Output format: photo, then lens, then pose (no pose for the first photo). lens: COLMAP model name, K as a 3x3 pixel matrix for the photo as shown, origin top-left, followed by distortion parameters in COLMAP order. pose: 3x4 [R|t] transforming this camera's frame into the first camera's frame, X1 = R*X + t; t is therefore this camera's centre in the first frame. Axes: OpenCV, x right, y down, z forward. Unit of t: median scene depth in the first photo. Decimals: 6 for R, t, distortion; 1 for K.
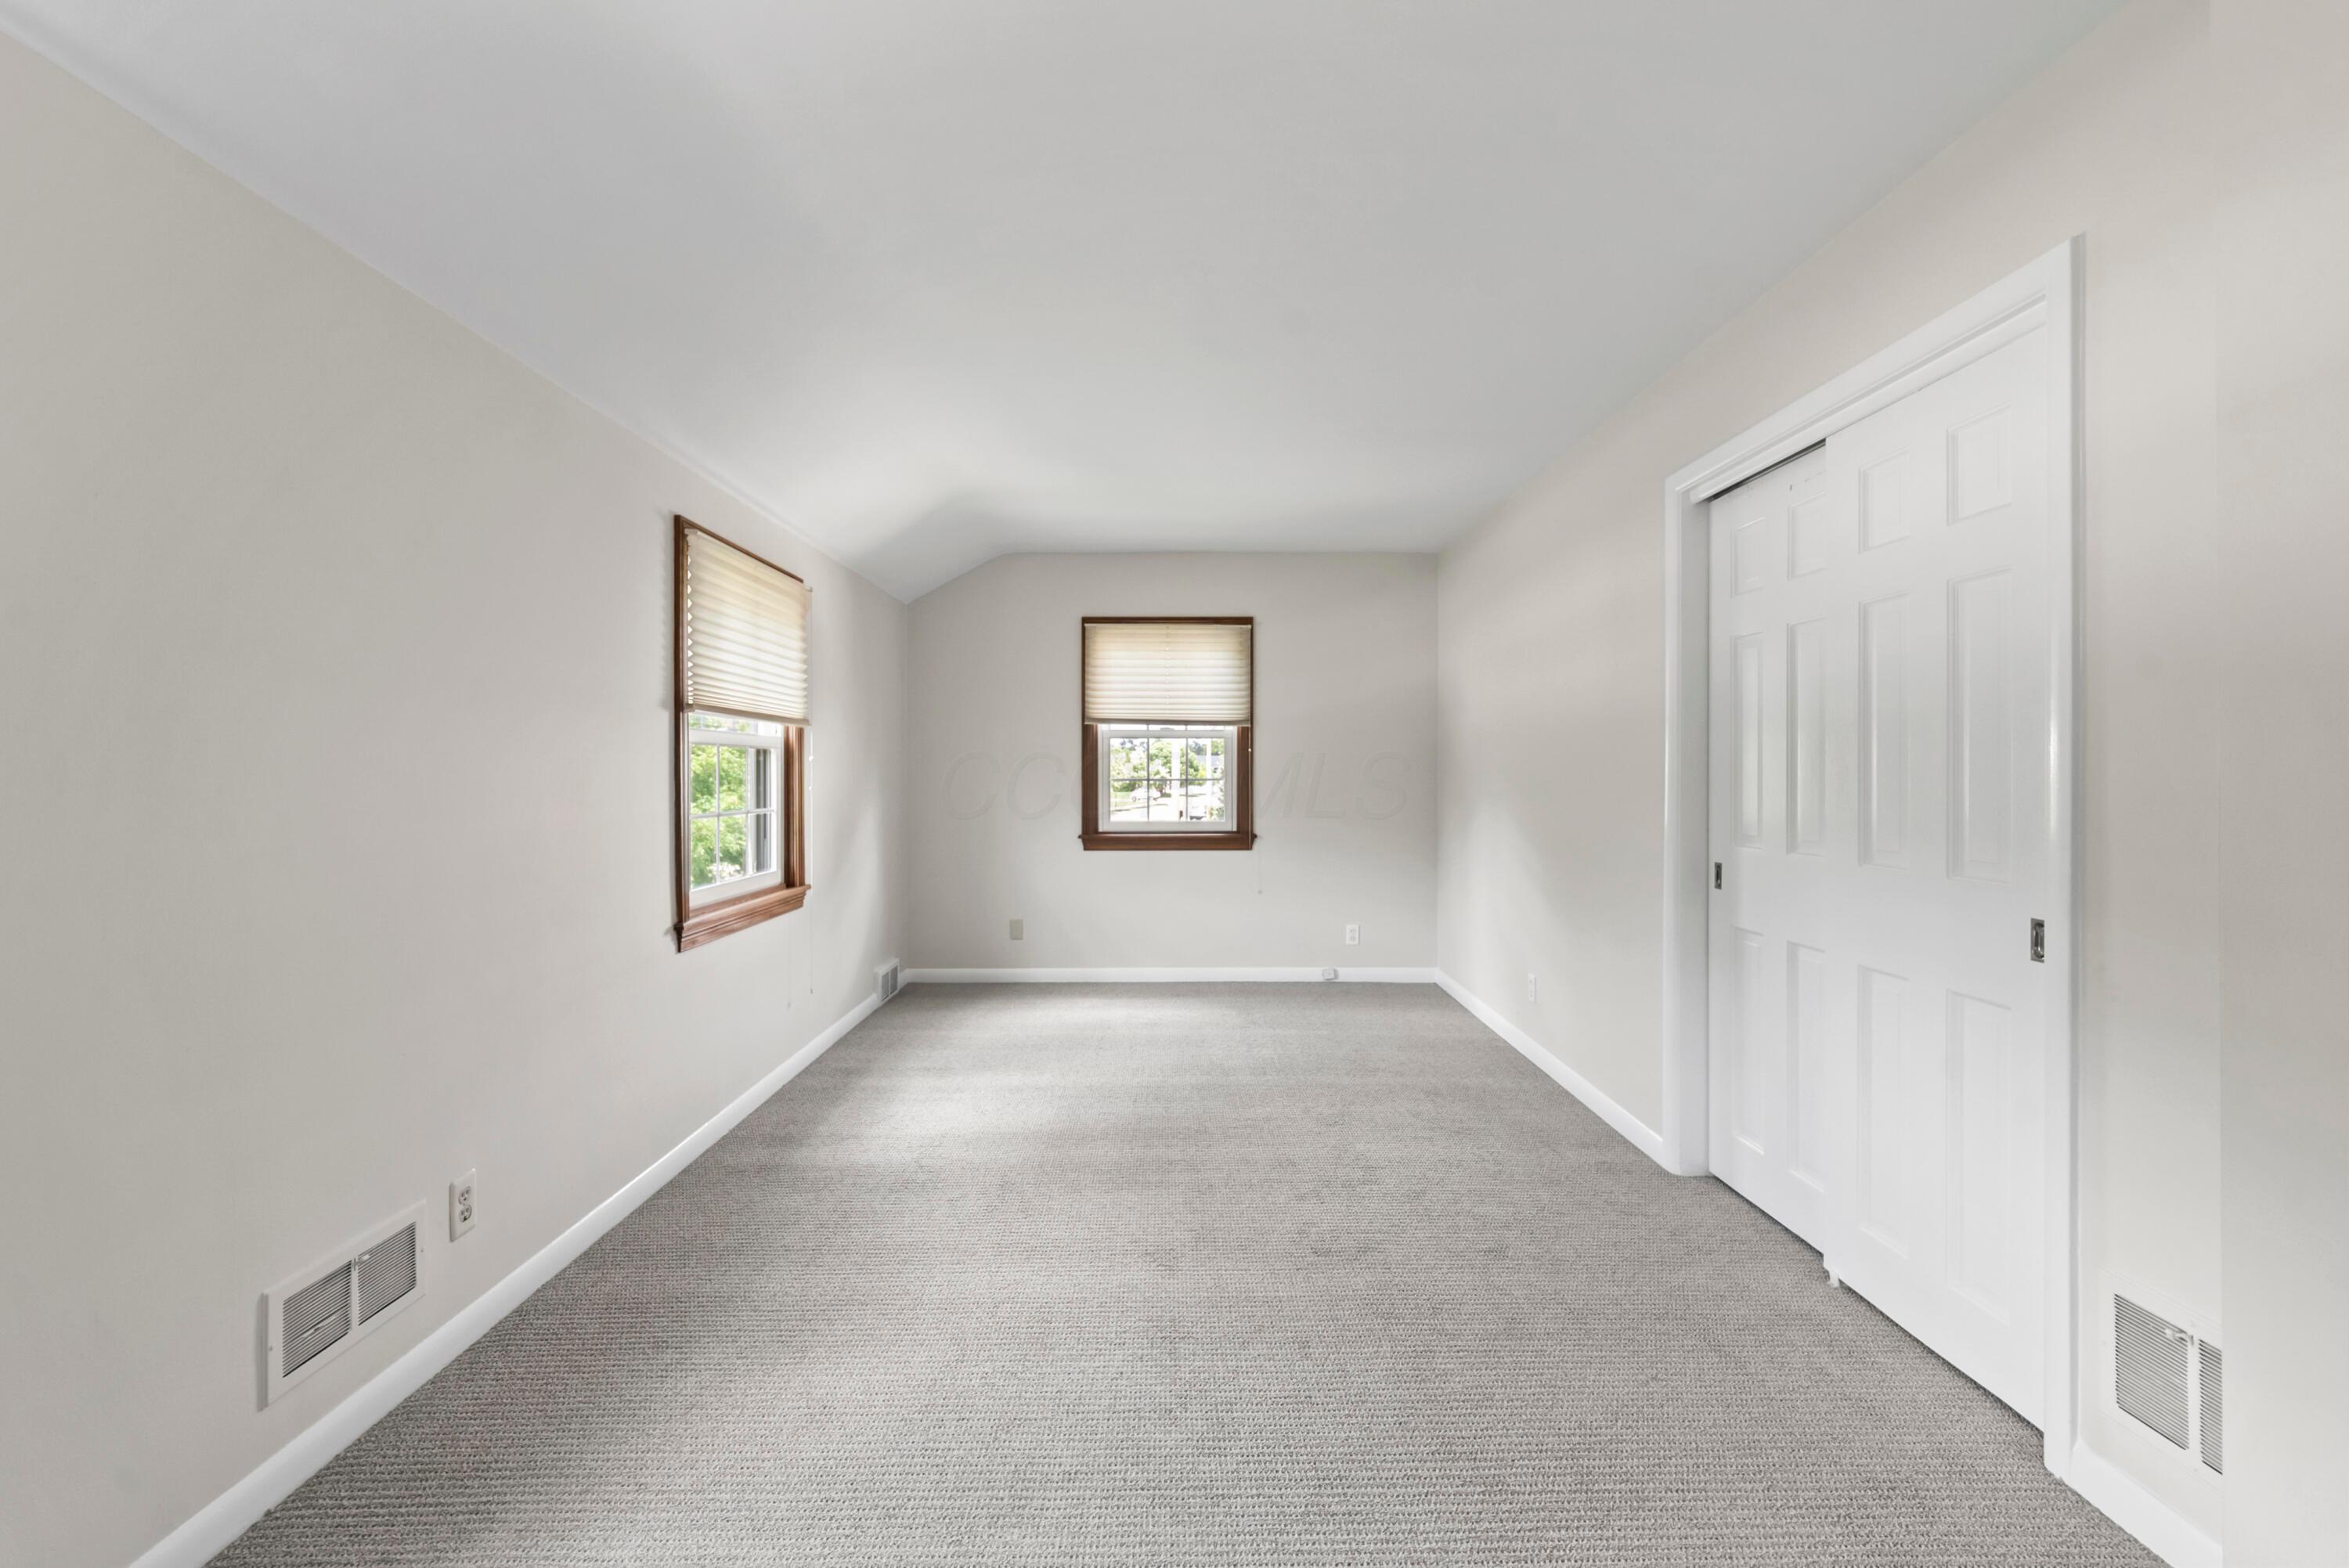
lens RADIAL K [[960.5, 0, 1169.6], [0, 960.5, 777.6], [0, 0, 1]] dist [-0.000053, -0.000036]
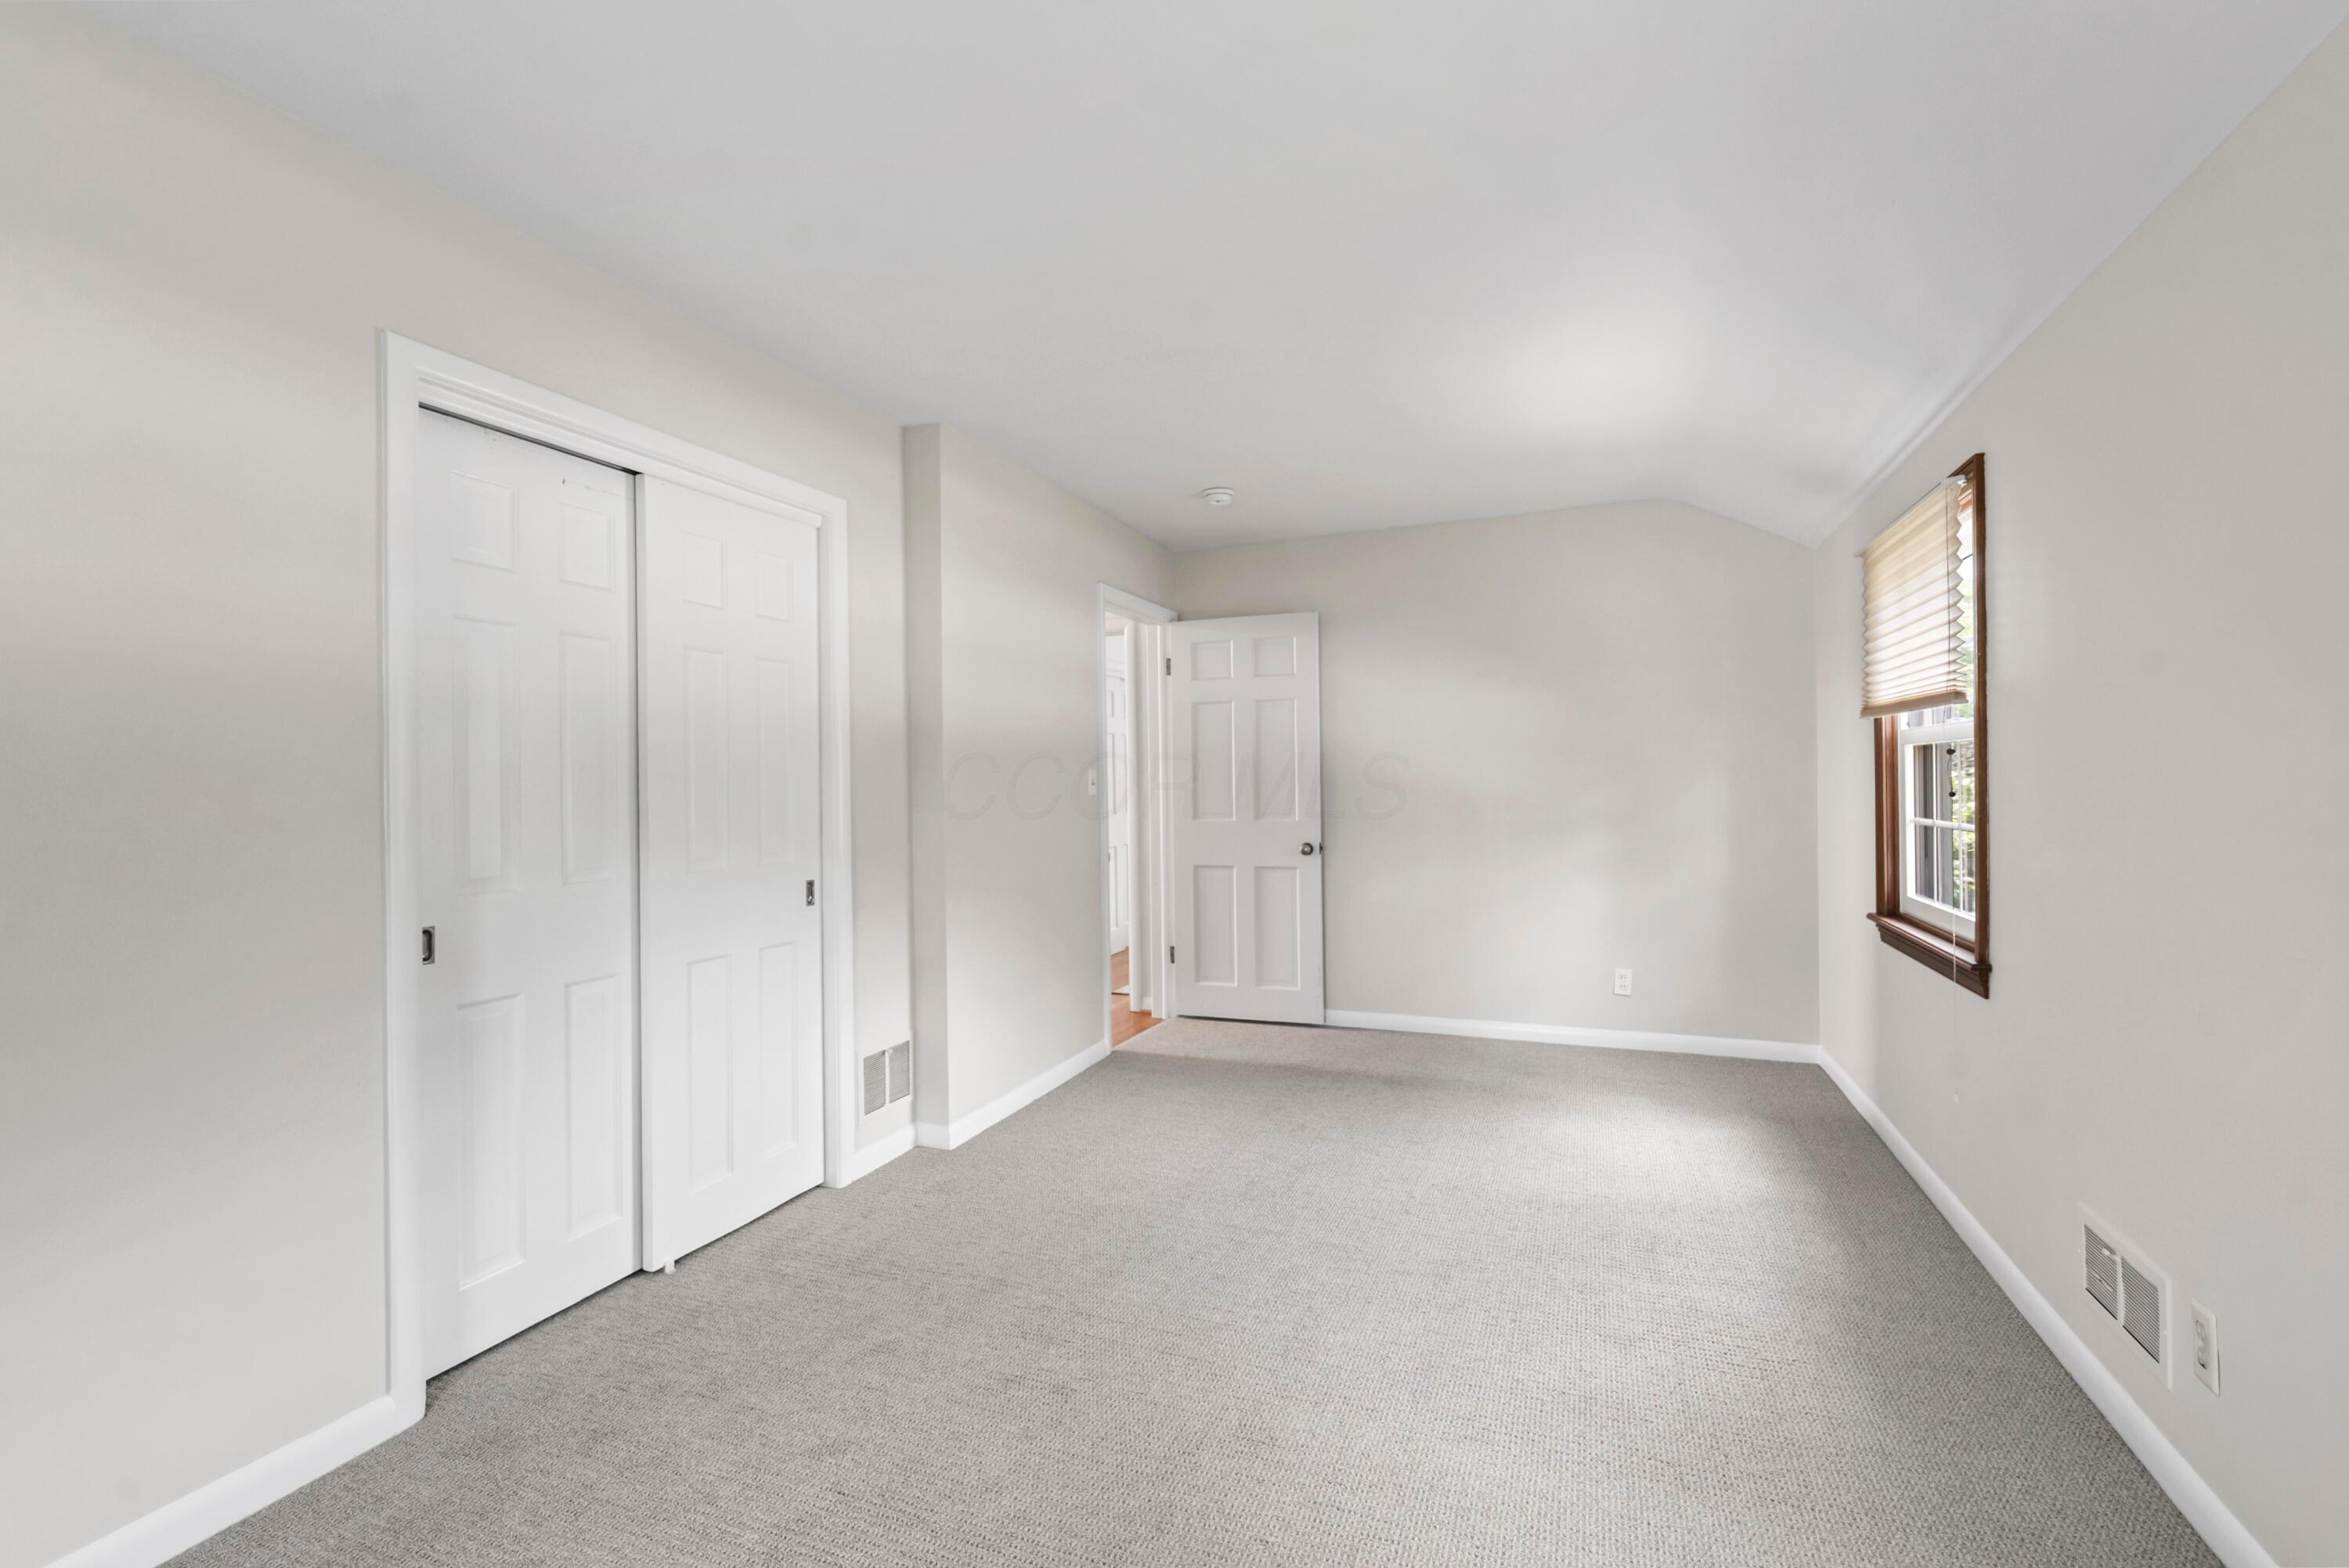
lens RADIAL K [[999.1, 0, 1177.2], [0, 999.1, 773.7], [0, 0, 1]] dist [-0.000707, 0.000153]
pose [[-0.928902, 0.010363, 0.370182, -0.258129], [0.009056, 0.999945, -0.005269, -0.017927], [-0.370216, -0.001542, -0.928944, 1.852163]]
